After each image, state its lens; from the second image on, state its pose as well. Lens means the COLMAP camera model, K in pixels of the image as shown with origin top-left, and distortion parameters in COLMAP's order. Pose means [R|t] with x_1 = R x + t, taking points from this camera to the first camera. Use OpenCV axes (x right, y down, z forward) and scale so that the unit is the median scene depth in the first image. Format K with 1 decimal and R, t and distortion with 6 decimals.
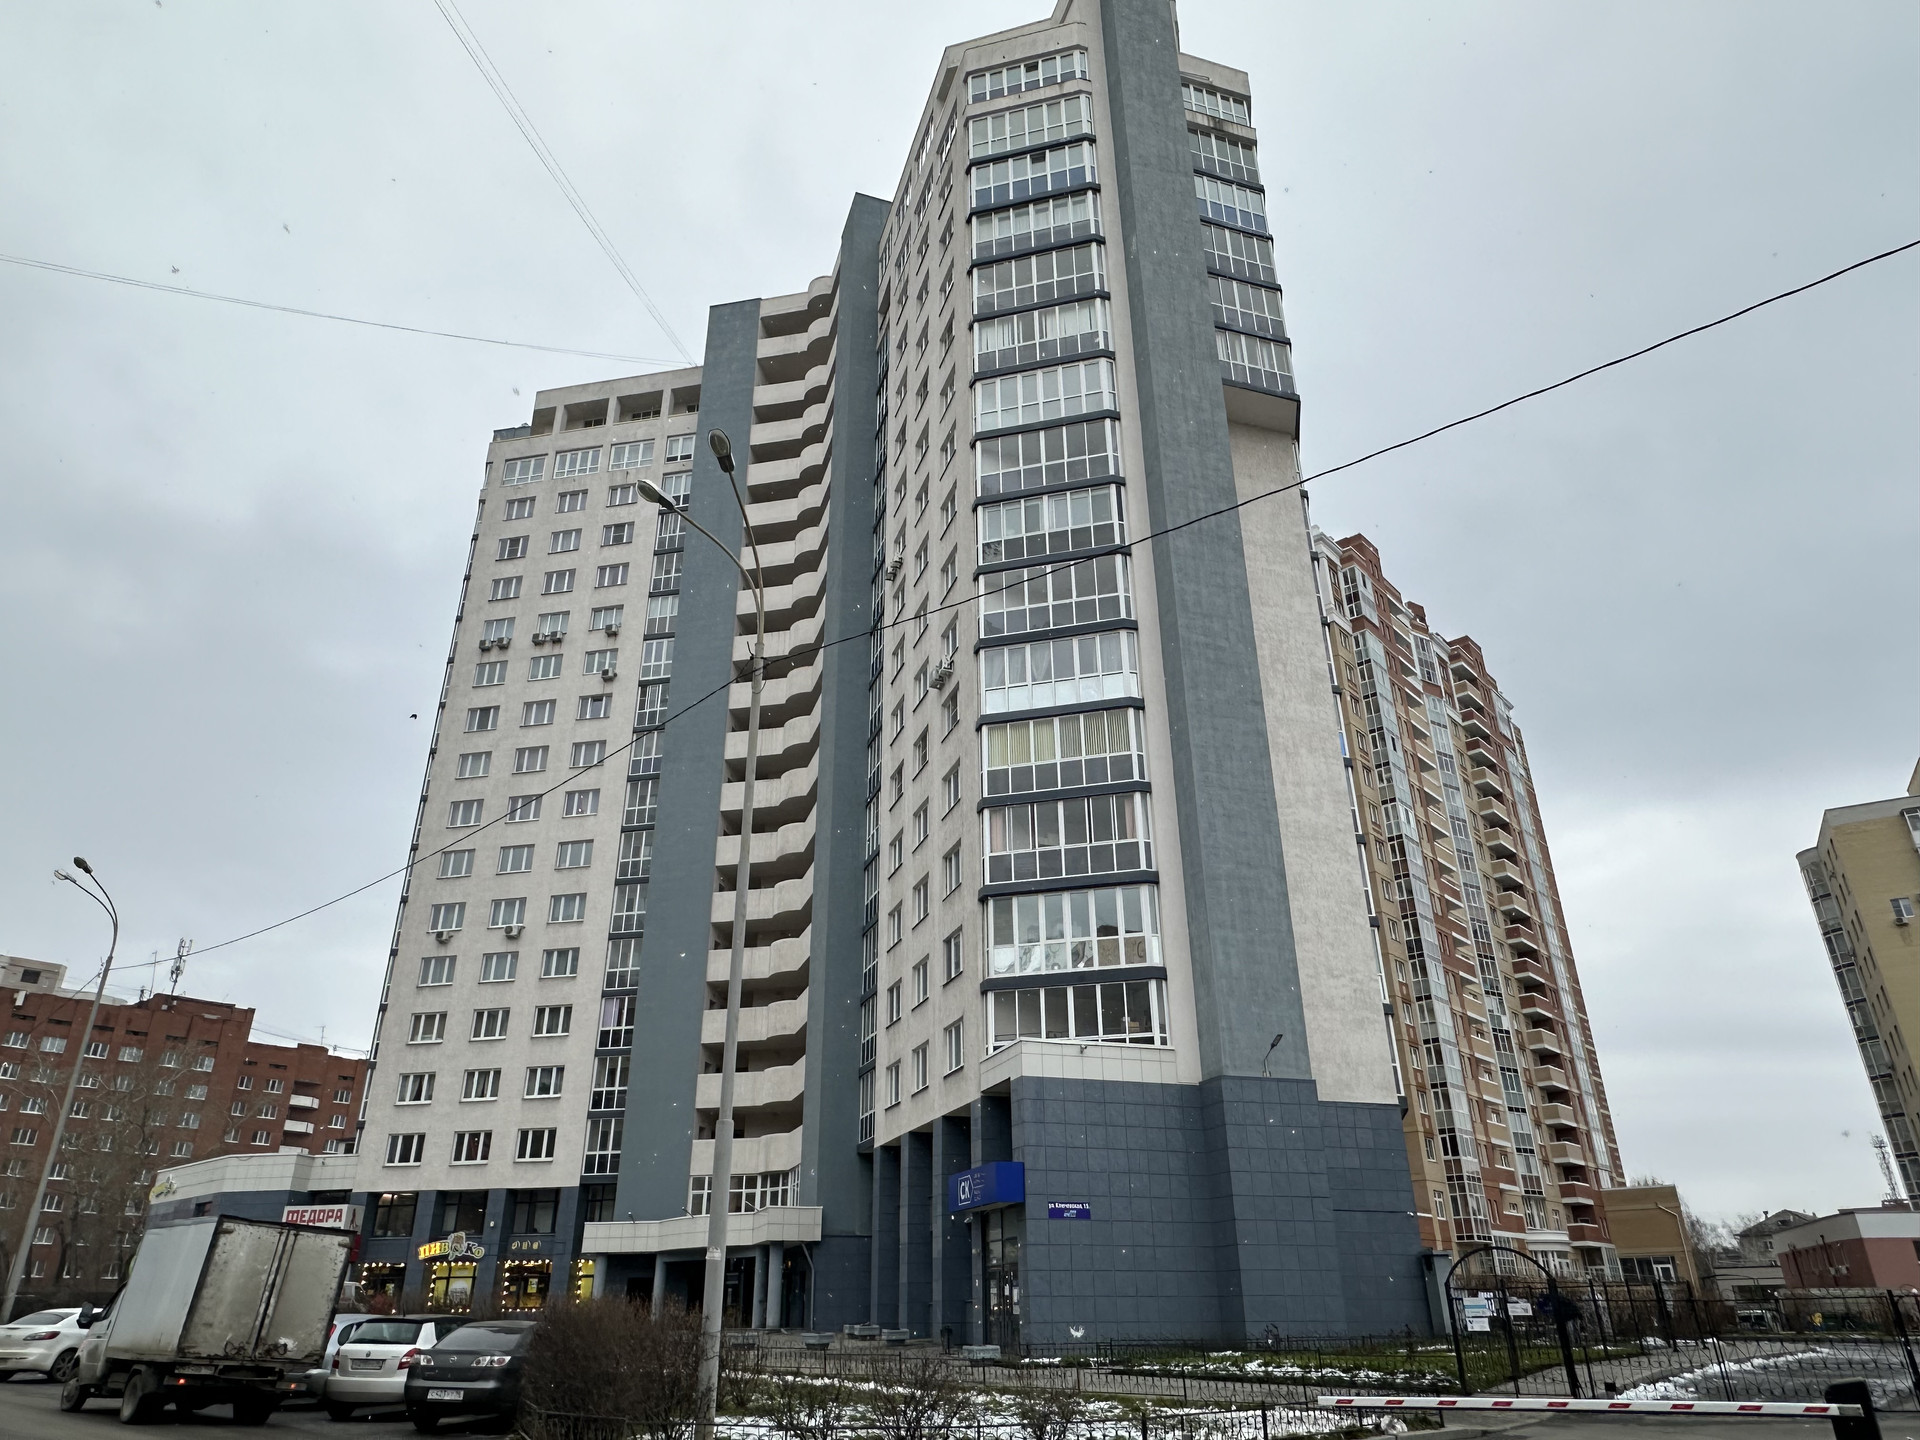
lens RADIAL K [[1251.6, 0, 960.0], [0, 1251.6, 720.0], [0, 0, 1]] dist [-0.001377, 0.000014]
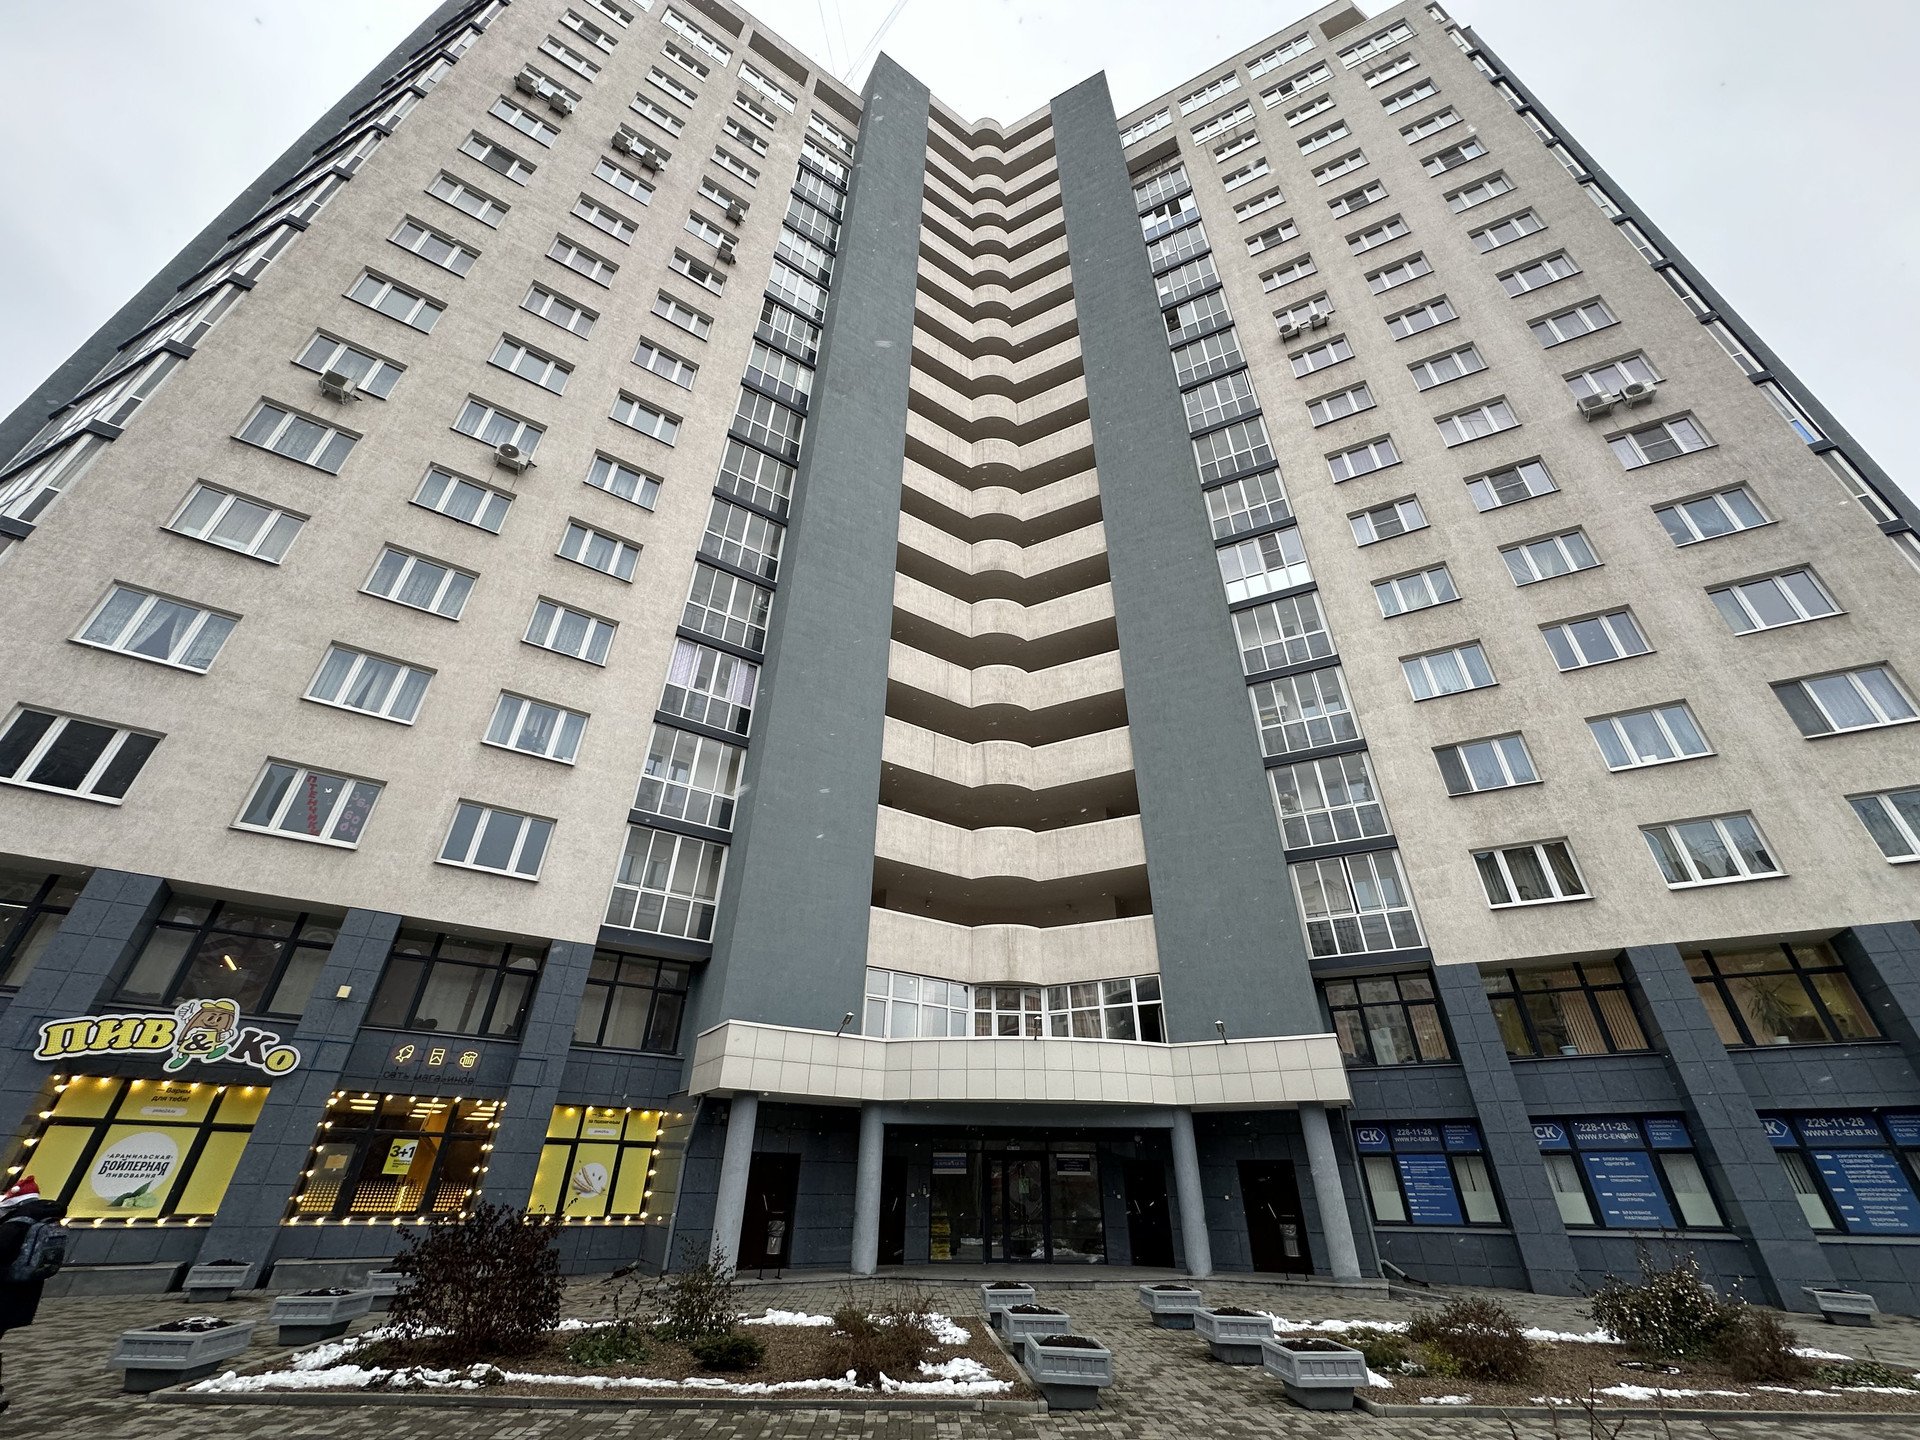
lens RADIAL K [[767.0, 0, 960.0], [0, 767.0, 720.0], [0, 0, 1]] dist [0.002203, -0.000391]
pose [[0.709173, 0.384536, 0.590936, -0.407743], [-0.321789, 0.922311, -0.213995, 0.307397], [-0.627316, -0.038397, 0.777818, 0.678352]]
